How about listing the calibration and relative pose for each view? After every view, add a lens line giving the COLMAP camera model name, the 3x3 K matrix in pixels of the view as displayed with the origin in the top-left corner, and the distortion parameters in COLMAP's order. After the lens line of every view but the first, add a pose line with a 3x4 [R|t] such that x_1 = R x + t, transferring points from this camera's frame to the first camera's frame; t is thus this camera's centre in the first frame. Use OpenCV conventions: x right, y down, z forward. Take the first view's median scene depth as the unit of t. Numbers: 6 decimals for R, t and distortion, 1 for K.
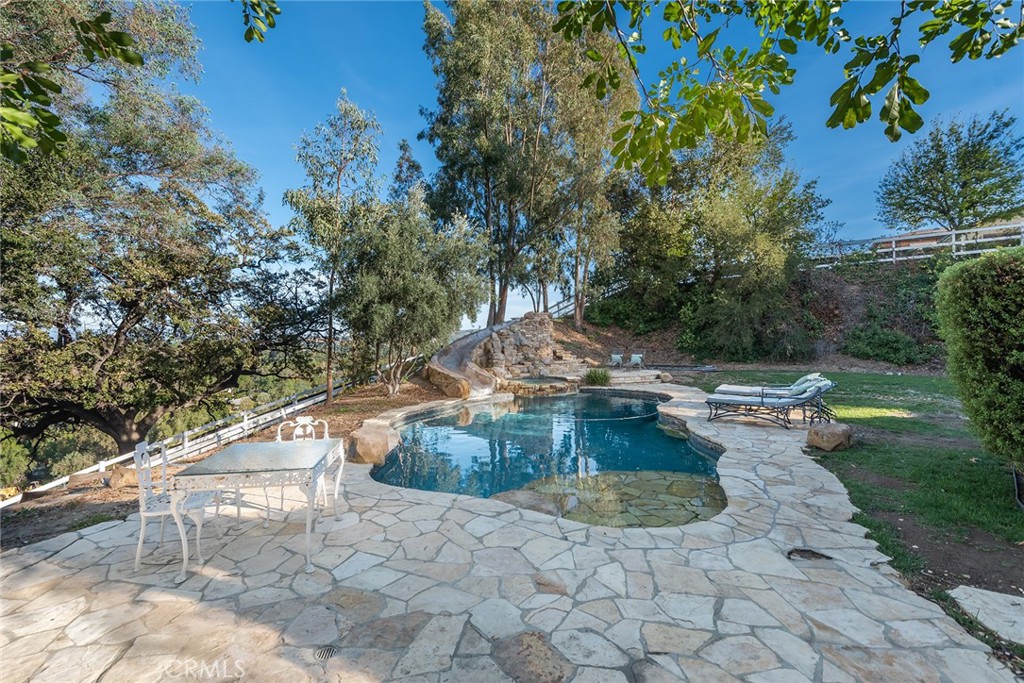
lens RADIAL K [[460.5, 0, 518.4], [0, 460.5, 336.6], [0, 0, 1]] dist [0.033505, -0.000245]
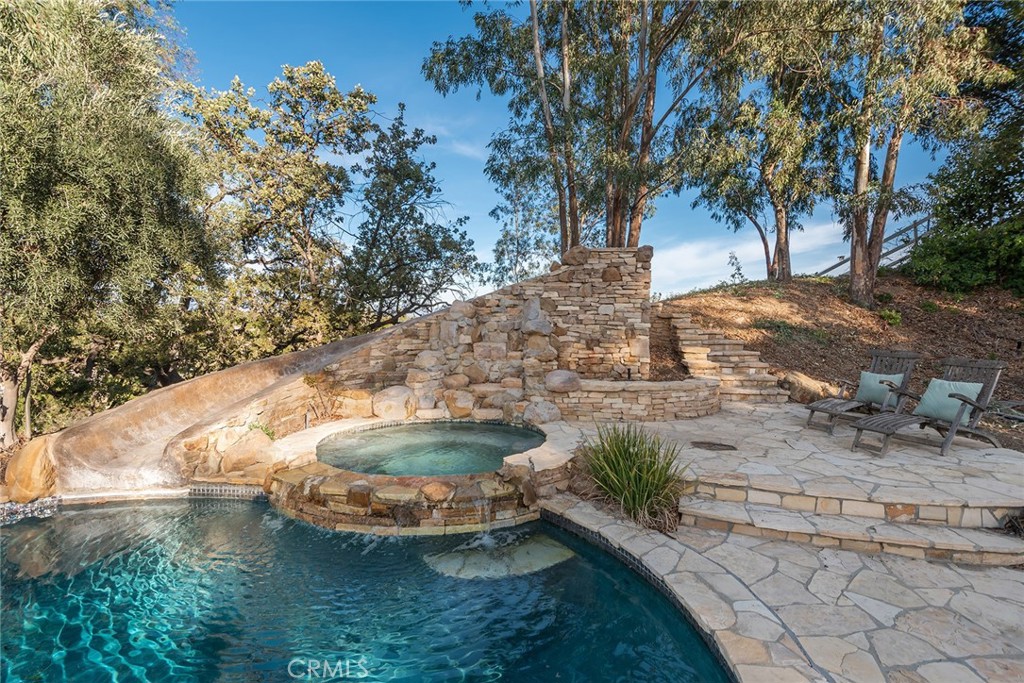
lens RADIAL K [[469.5, 0, 528.5], [0, 469.5, 318.7], [0, 0, 1]] dist [0.014573, 0.000009]
pose [[0.768763, 0.007637, -0.639489, 0.203057], [-0.006599, 0.999970, 0.004008, 0.004565], [0.639500, 0.001139, 0.768790, 0.545011]]
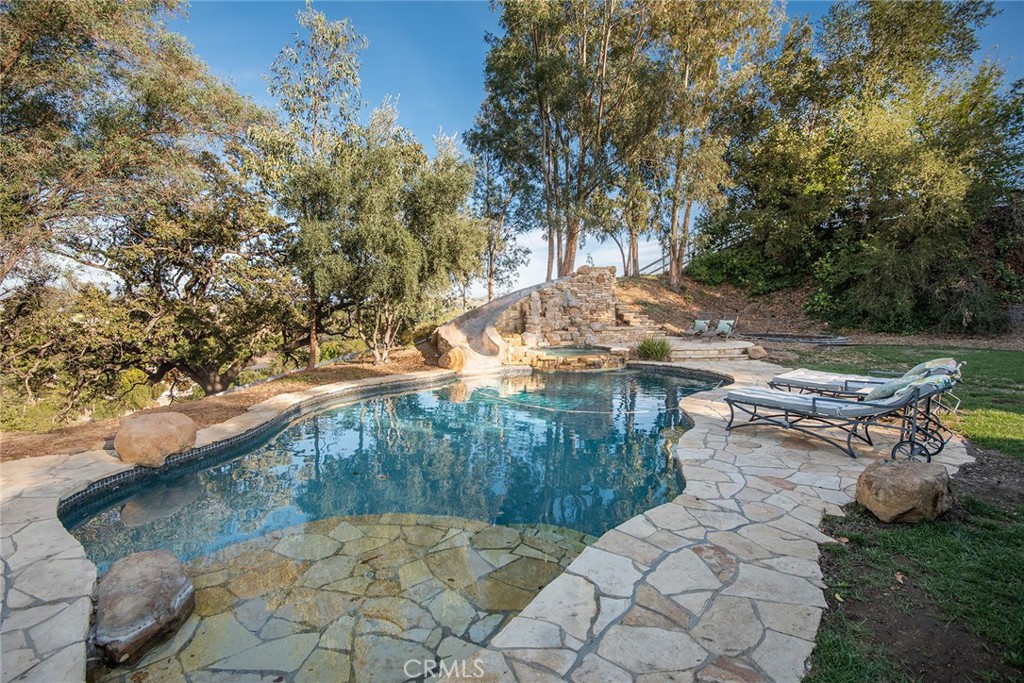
lens RADIAL K [[476.3, 0, 512.0], [0, 476.3, 341.5], [0, 0, 1]] dist [-0.041144, -0.000677]
pose [[0.953841, 0.029507, -0.298858, 0.128028], [-0.002246, 0.995834, 0.091153, 0.002965], [0.300303, -0.086274, 0.949934, 0.130313]]
